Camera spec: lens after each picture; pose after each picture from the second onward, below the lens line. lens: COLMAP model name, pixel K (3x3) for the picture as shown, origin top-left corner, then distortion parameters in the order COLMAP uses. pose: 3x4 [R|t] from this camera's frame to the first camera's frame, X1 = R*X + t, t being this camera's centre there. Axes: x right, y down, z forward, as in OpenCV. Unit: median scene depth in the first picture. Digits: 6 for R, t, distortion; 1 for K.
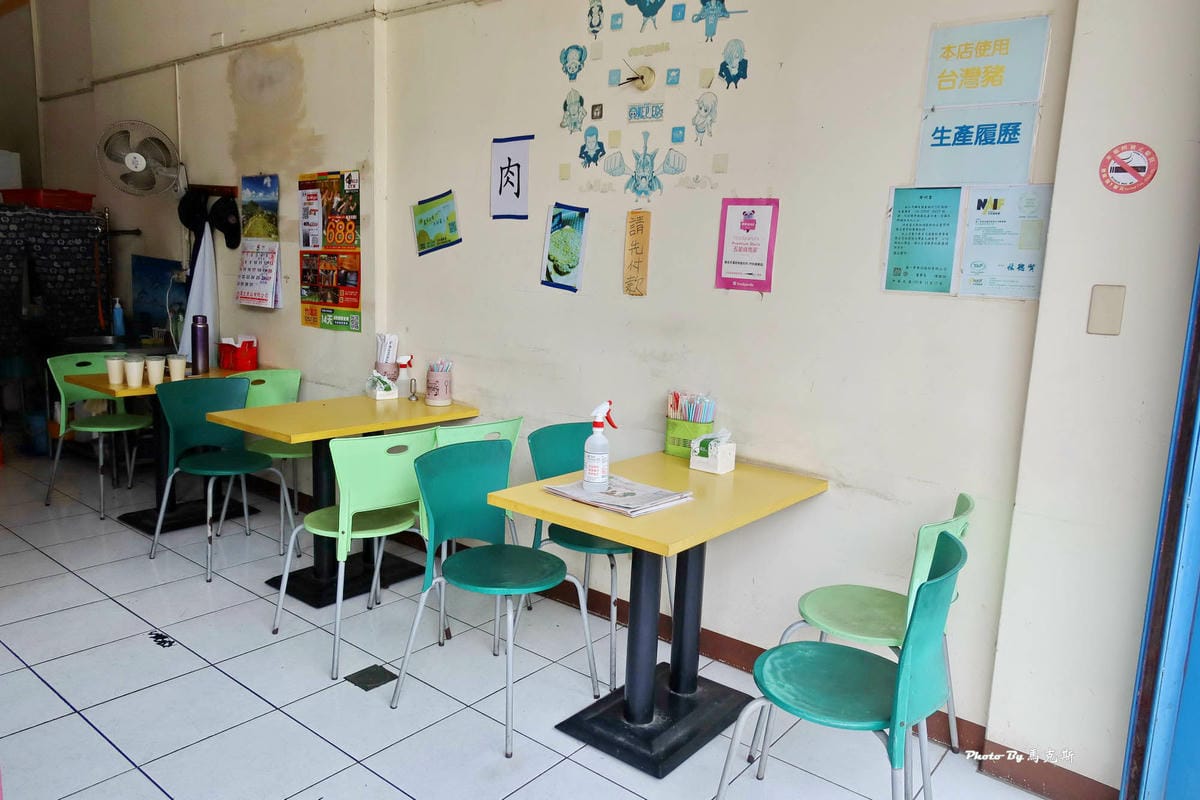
lens RADIAL K [[812.0, 0, 606.2], [0, 812.0, 400.0], [0, 0, 1]] dist [-0.016449, 0.005846]
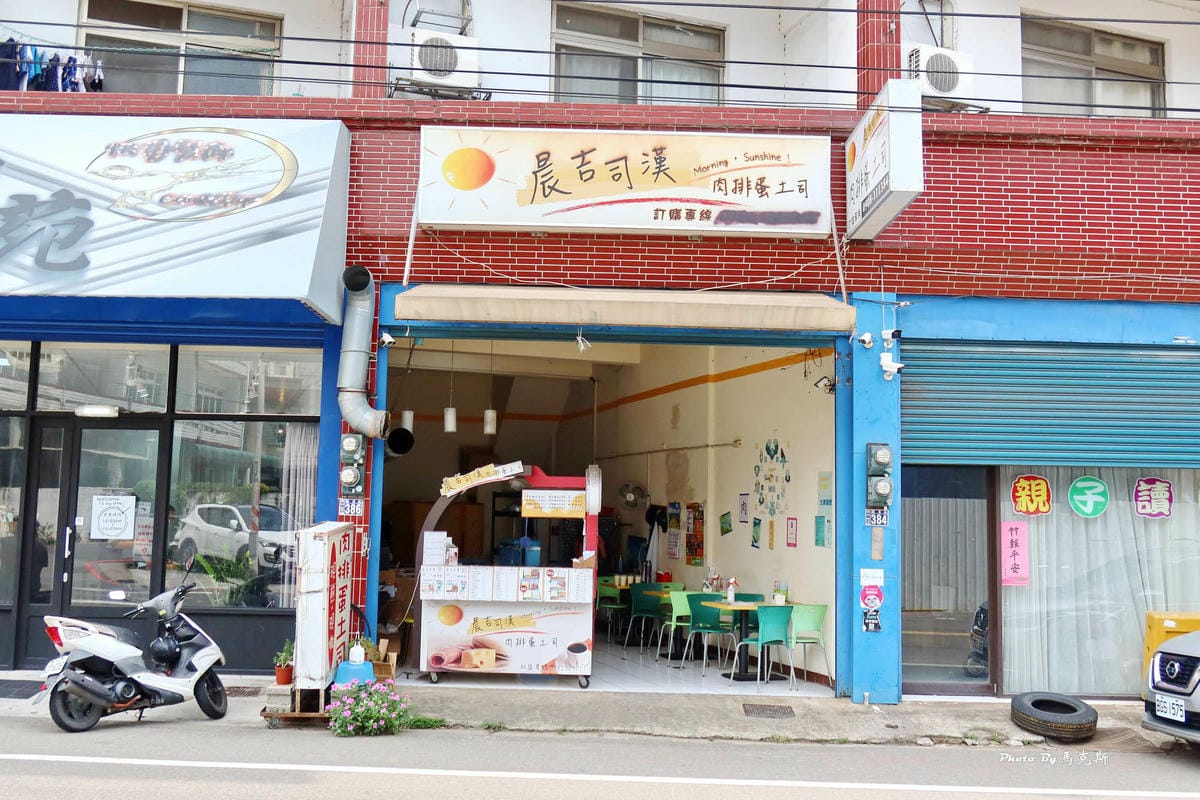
lens RADIAL K [[1068.6, 0, 602.0], [0, 1068.6, 392.8], [0, 0, 1]] dist [-0.008565, -0.001271]
pose [[0.845300, -0.085318, -0.527436, 1.486599], [-0.070730, 0.960611, -0.268745, 0.377867], [0.529590, 0.264476, 0.805970, -2.394075]]
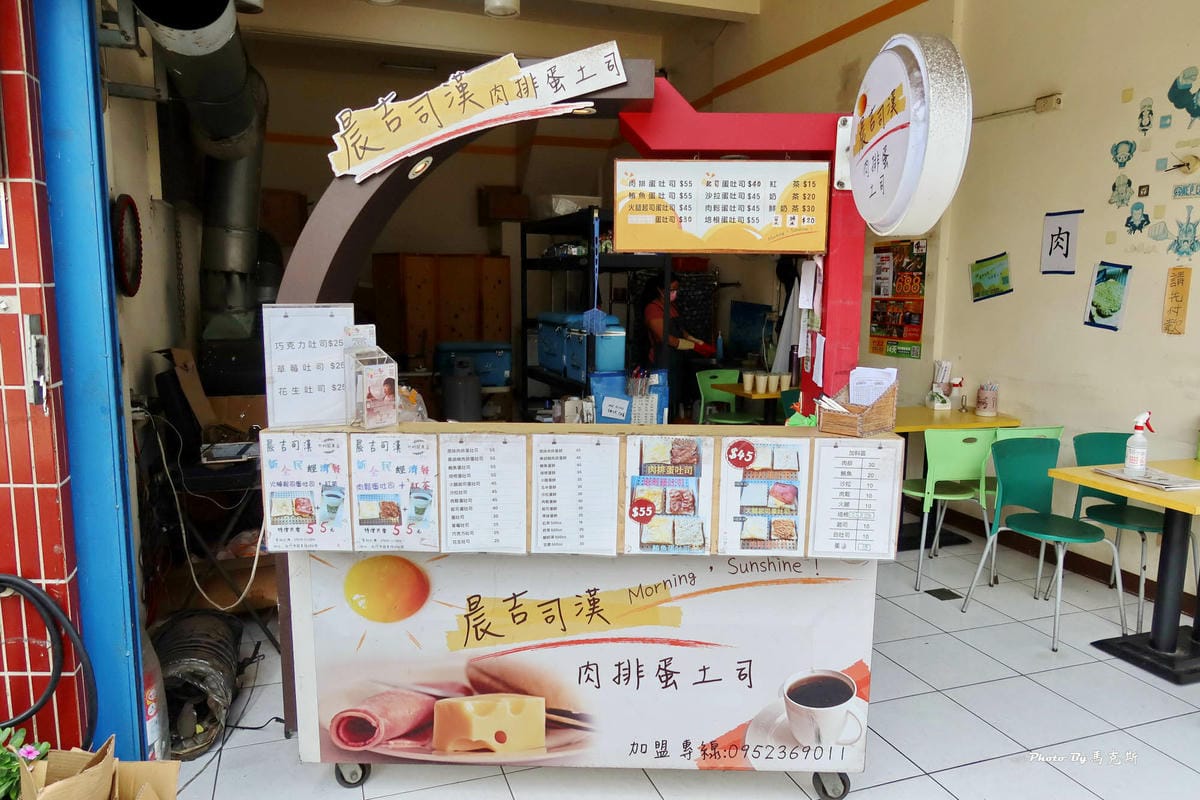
lens RADIAL K [[812.0, 0, 597.5], [0, 812.0, 393.7], [0, 0, 1]] dist [-0.016449, 0.005846]
pose [[0.837996, 0.039961, -0.544212, -0.026450], [-0.061452, 0.997882, -0.021352, 0.041269], [0.542206, 0.051335, 0.838676, -0.486677]]
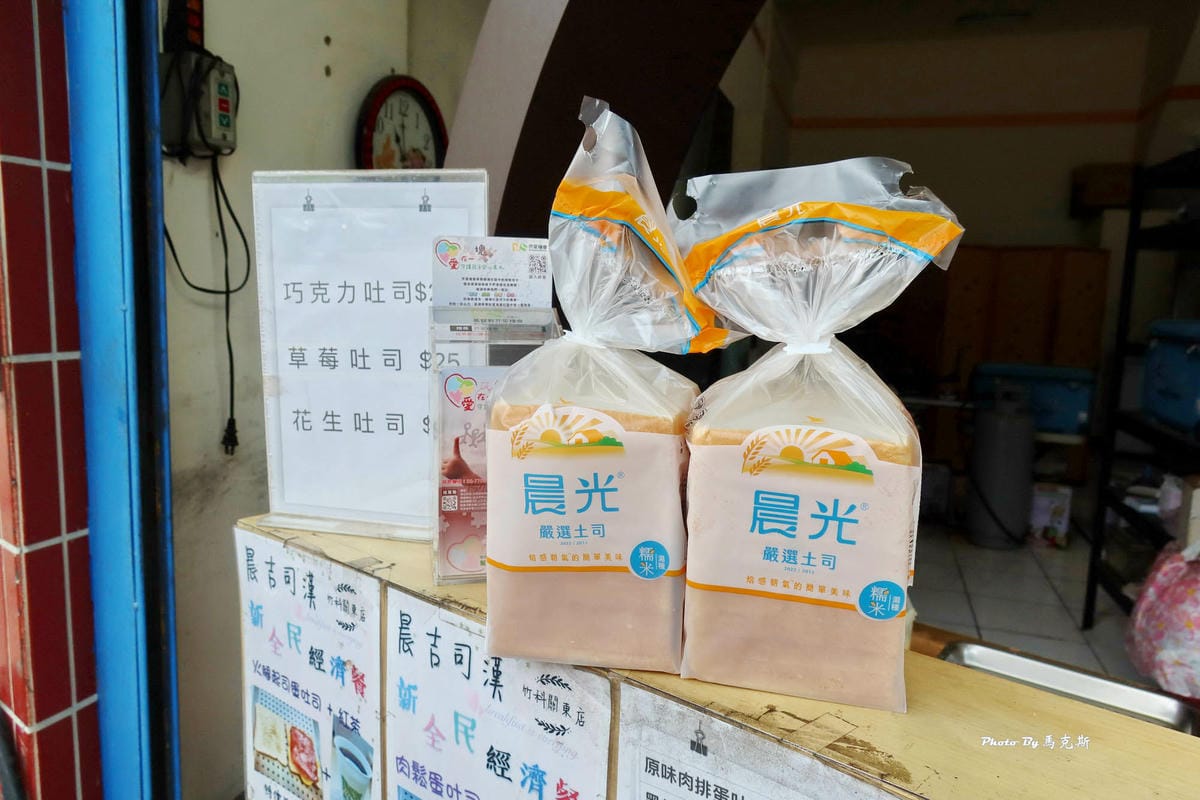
lens RADIAL K [[812.0, 0, 609.4], [0, 812.0, 399.5], [0, 0, 1]] dist [-0.016449, 0.005846]
pose [[0.329984, 0.096225, -0.939069, -0.327915], [-0.169722, 0.984628, 0.041255, 0.012060], [0.928604, 0.145767, 0.341243, -0.097304]]
